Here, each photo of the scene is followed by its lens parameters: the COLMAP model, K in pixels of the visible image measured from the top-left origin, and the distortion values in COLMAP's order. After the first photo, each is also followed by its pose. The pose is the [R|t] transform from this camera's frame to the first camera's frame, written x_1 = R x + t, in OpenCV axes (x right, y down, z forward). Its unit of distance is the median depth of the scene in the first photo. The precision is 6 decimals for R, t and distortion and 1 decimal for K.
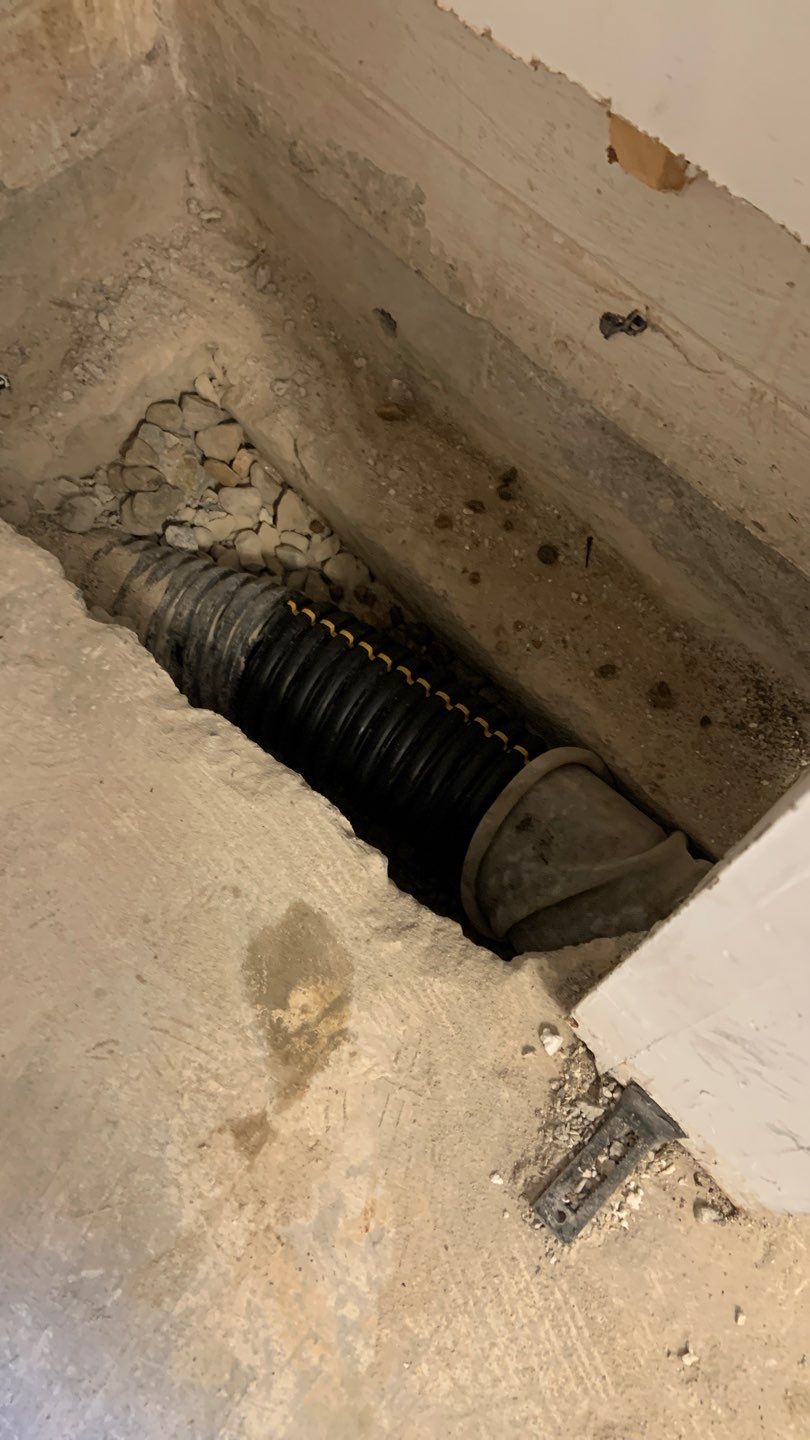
lens RADIAL K [[1088.6, 0, 400.8], [0, 1088.6, 710.0], [0, 0, 1]] dist [0.071684, -0.105808]
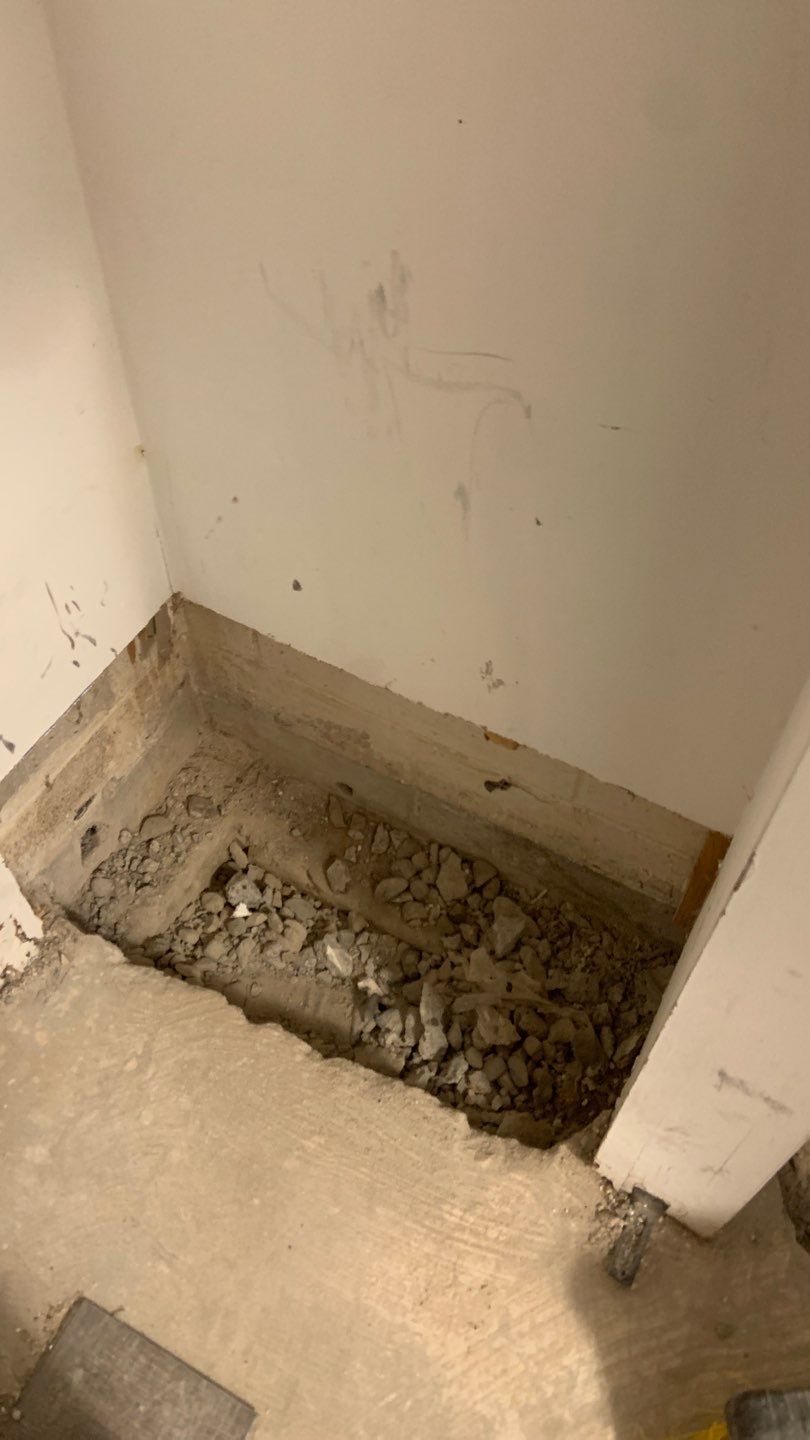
lens RADIAL K [[1088.6, 0, 419.8], [0, 1088.6, 715.2], [0, 0, 1]] dist [0.071684, -0.105808]
pose [[0.950904, -0.235927, 0.200300, -0.246007], [0.274290, 0.942211, -0.192364, -0.130255], [-0.143341, 0.237860, 0.960664, -0.729927]]
